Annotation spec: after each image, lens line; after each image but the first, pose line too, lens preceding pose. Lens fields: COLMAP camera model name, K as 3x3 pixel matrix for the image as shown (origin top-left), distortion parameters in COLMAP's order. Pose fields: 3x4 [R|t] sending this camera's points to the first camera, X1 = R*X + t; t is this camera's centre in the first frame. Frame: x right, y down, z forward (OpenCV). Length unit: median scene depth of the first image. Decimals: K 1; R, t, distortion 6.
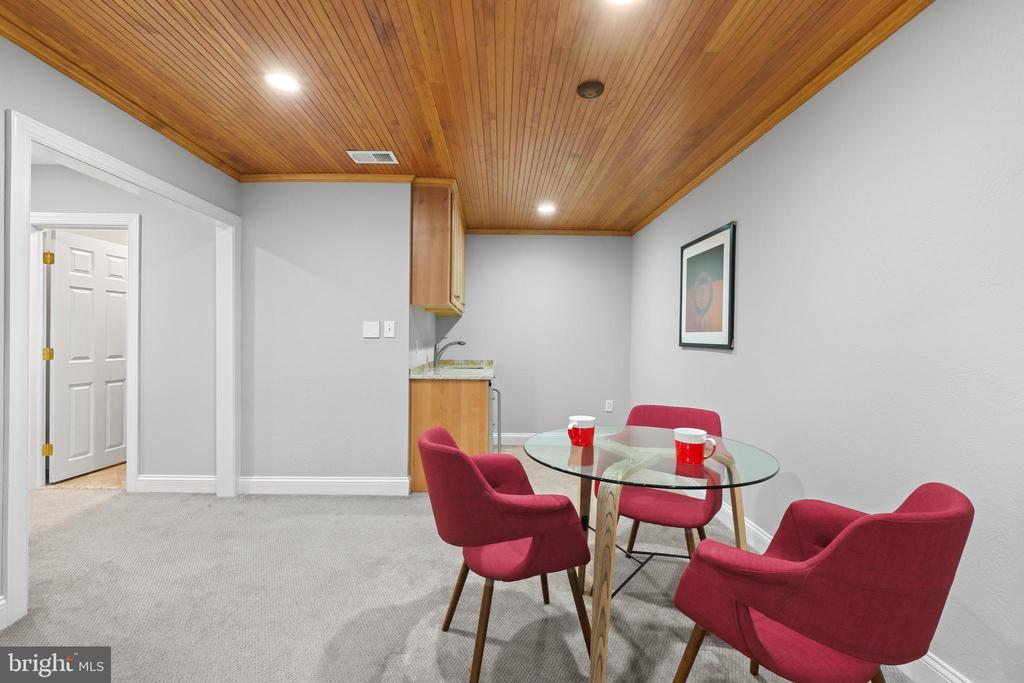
lens RADIAL K [[449.7, 0, 507.5], [0, 449.7, 341.8], [0, 0, 1]] dist [-0.002713, -0.000124]
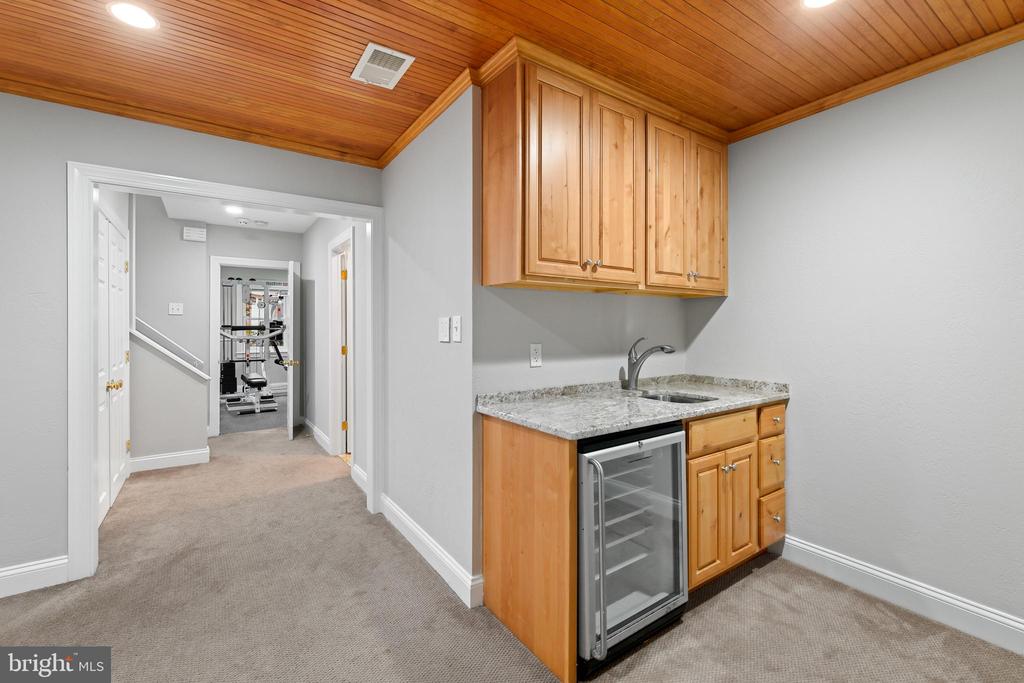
lens RADIAL K [[449.7, 0, 511.0], [0, 449.7, 324.4], [0, 0, 1]] dist [-0.002713, -0.000124]
pose [[0.540897, -0.015949, -0.840938, 0.310699], [0.003036, 0.999851, -0.017010, -0.022914], [0.841084, 0.006648, 0.540864, 0.723527]]
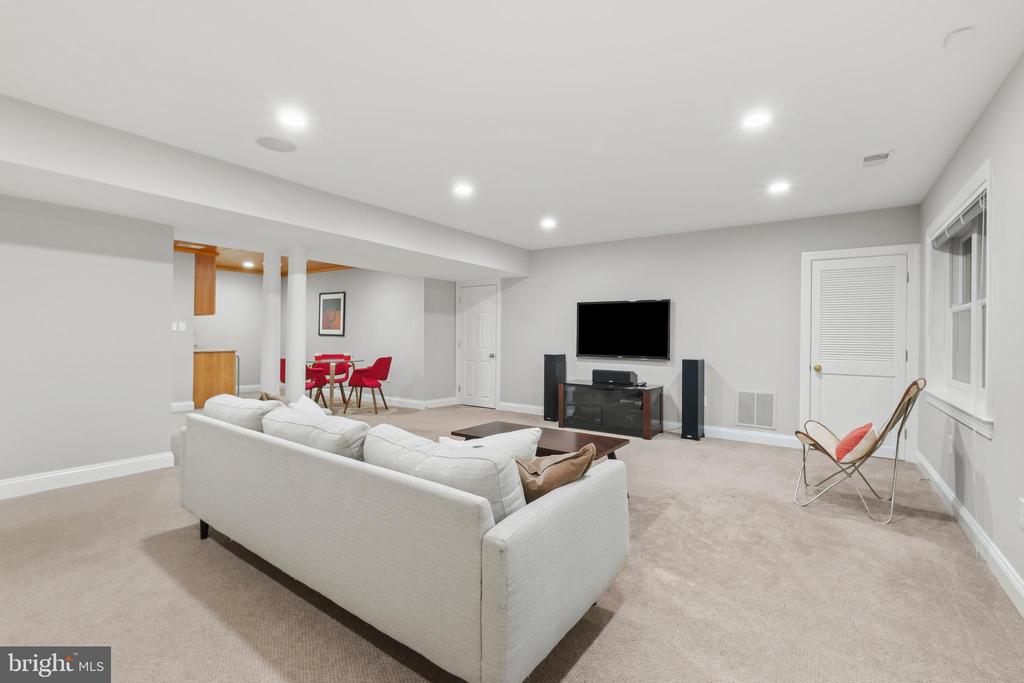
lens RADIAL K [[449.7, 0, 513.0], [0, 449.7, 336.8], [0, 0, 1]] dist [-0.002713, -0.000124]
pose [[0.586333, -0.005864, 0.810049, -0.998472], [0.003827, 0.999983, 0.004469, 0.011810], [-0.810061, 0.000480, 0.586345, -1.301259]]
